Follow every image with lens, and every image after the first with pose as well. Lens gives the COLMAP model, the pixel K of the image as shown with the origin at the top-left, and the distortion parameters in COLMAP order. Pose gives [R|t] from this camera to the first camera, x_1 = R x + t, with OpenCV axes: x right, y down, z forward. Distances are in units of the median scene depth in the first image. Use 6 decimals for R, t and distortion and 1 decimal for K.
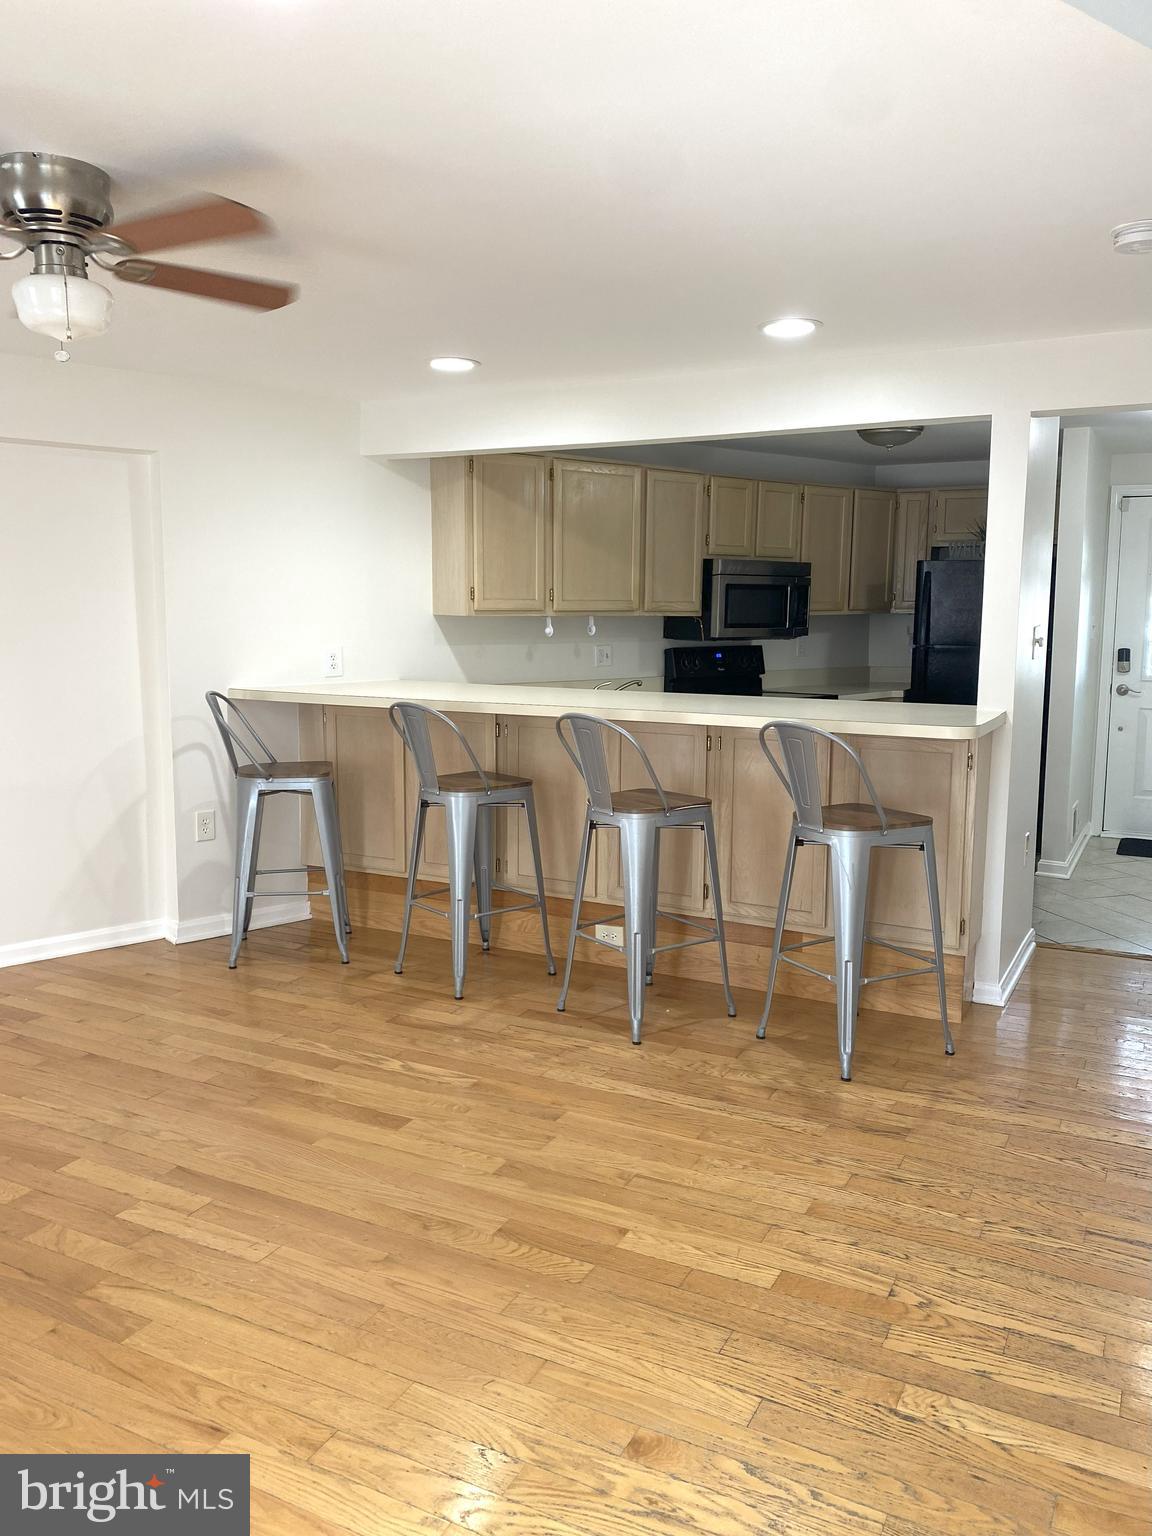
lens RADIAL K [[1225.6, 0, 576.0], [0, 1225.6, 768.0], [0, 0, 1]] dist [0.051800, -0.002372]
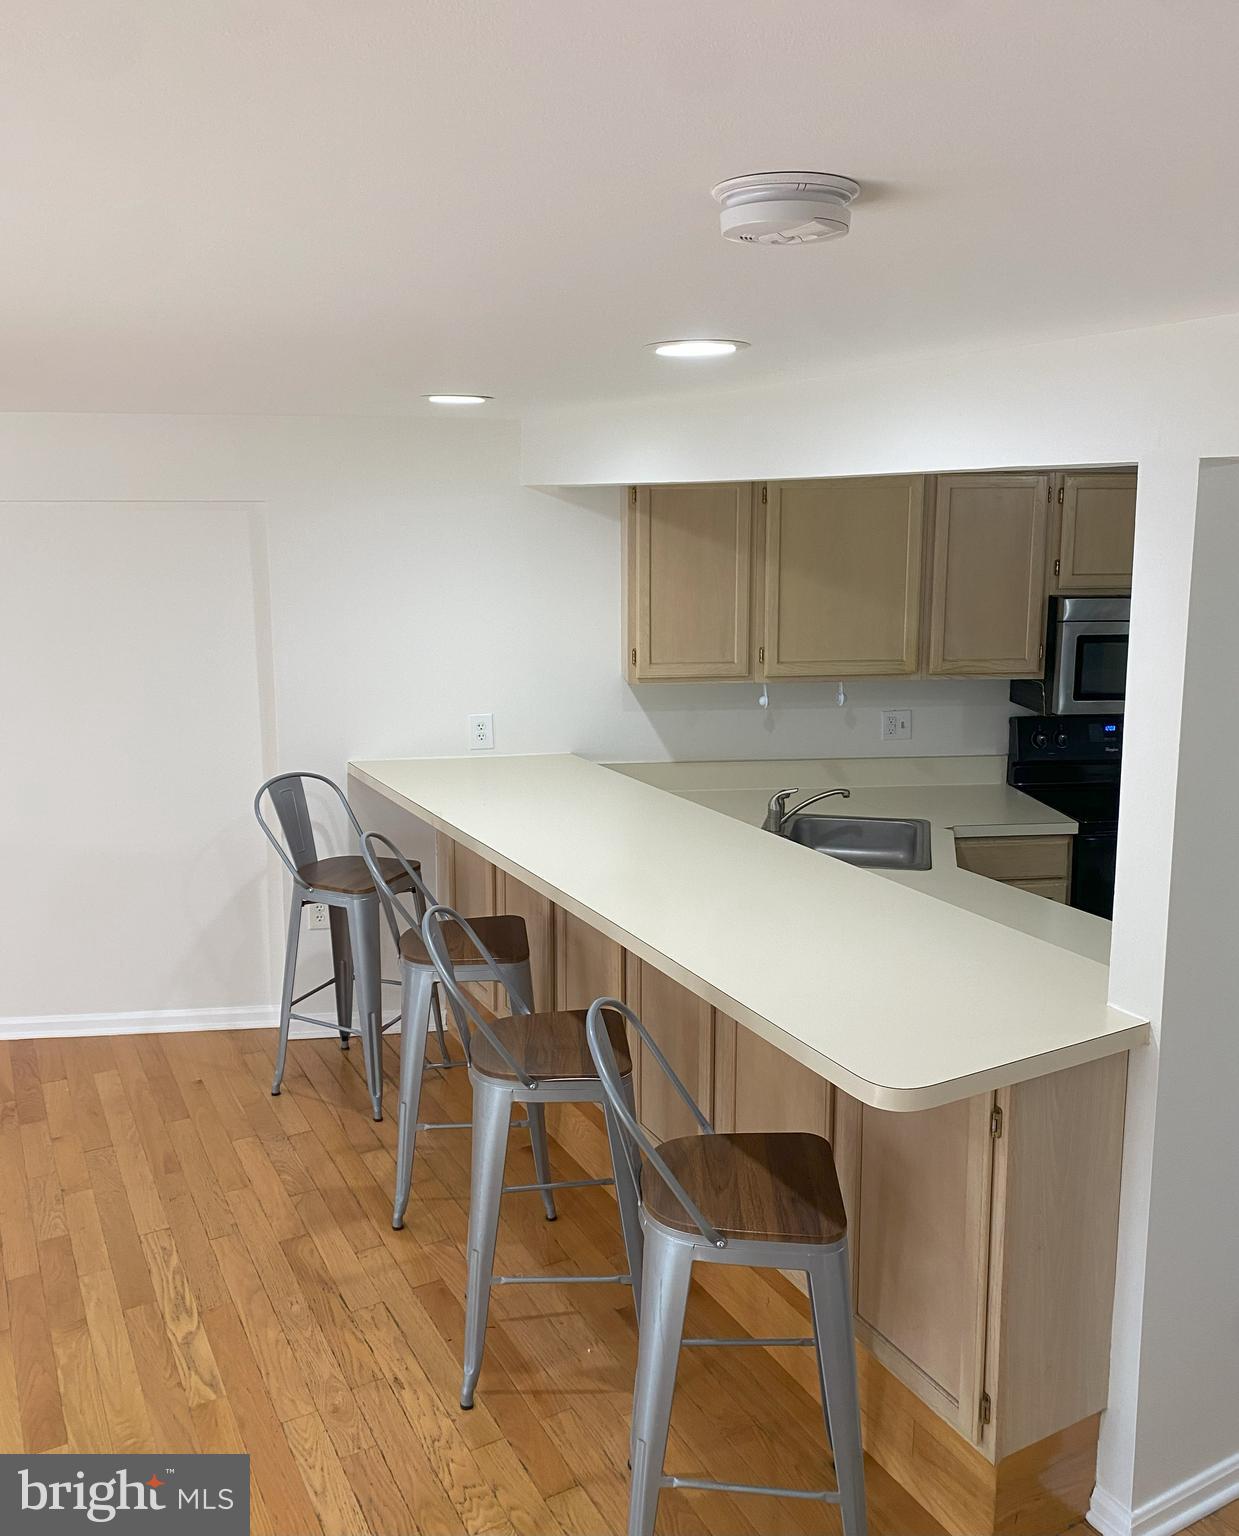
lens RADIAL K [[1295.9, 0, 618.0], [0, 1295.9, 679.1], [0, 0, 1]] dist [0.004600, -0.002974]
pose [[0.827238, 0.068777, -0.557626, 0.420202], [-0.067377, 0.997461, 0.023072, -0.170664], [0.557797, 0.018485, 0.829772, 0.378518]]
